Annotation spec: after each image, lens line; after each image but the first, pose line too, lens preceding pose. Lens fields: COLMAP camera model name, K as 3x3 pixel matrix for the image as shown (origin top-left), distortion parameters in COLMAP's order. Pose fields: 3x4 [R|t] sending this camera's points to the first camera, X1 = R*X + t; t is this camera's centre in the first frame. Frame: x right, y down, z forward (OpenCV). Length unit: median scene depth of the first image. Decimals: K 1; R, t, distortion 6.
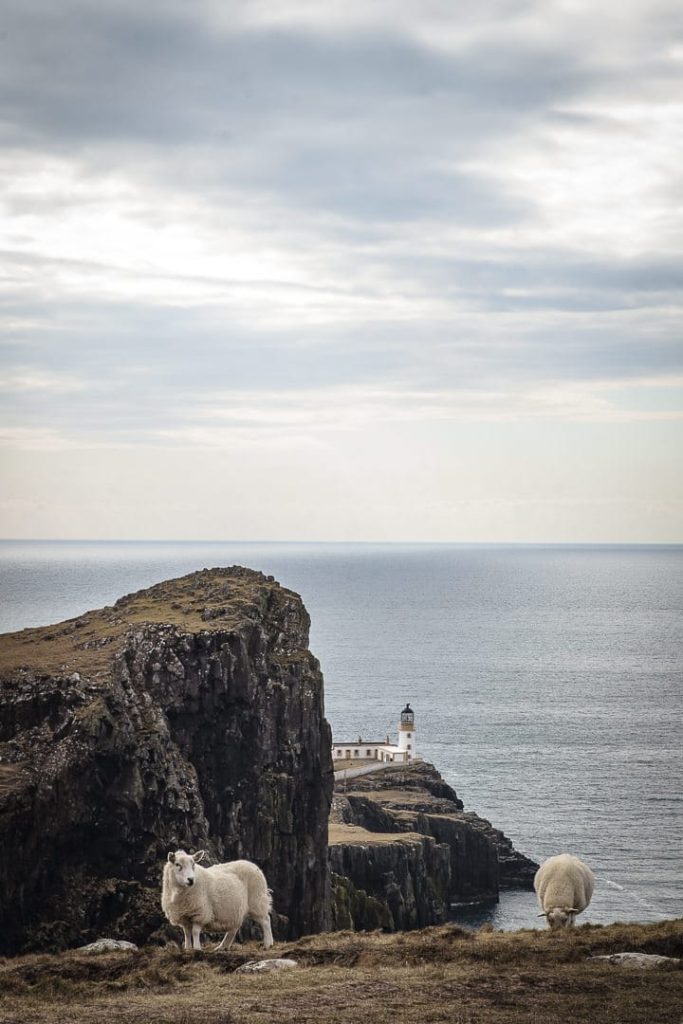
lens RADIAL K [[1006.9, 0, 341.5], [0, 1006.9, 512.0], [0, 0, 1]] dist [-0.001904, 0.001074]
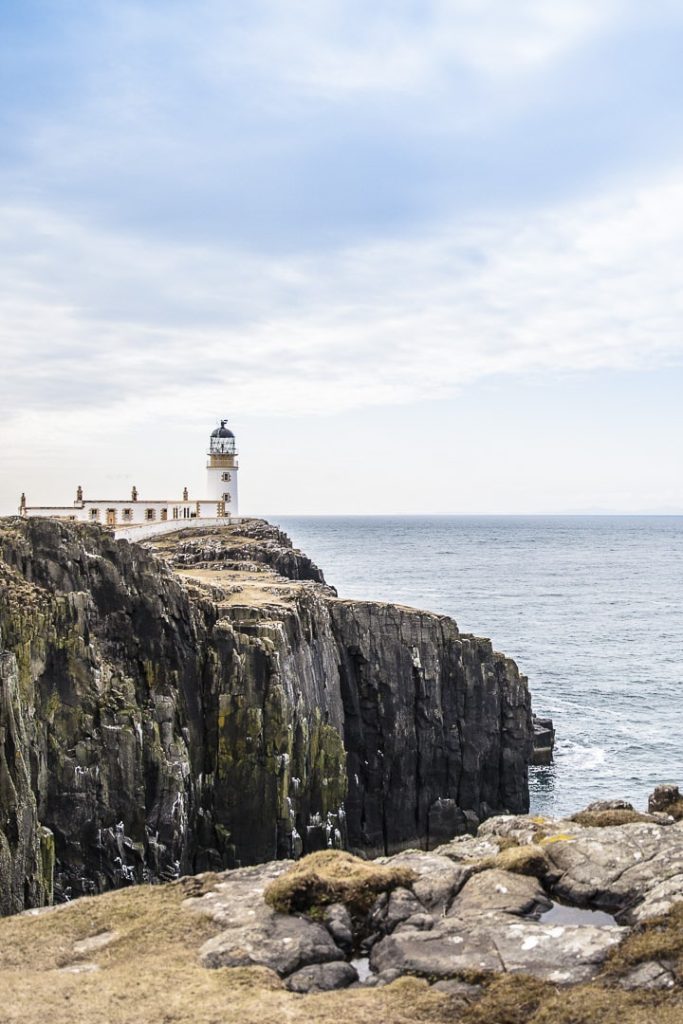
lens RADIAL K [[1006.9, 0, 341.5], [0, 1006.9, 512.0], [0, 0, 1]] dist [-0.001904, 0.001074]
pose [[0.979904, -0.015274, 0.198883, 0.022901], [-0.019042, 0.985347, 0.169496, 0.165074], [-0.198558, -0.169877, 0.965255, 0.521918]]
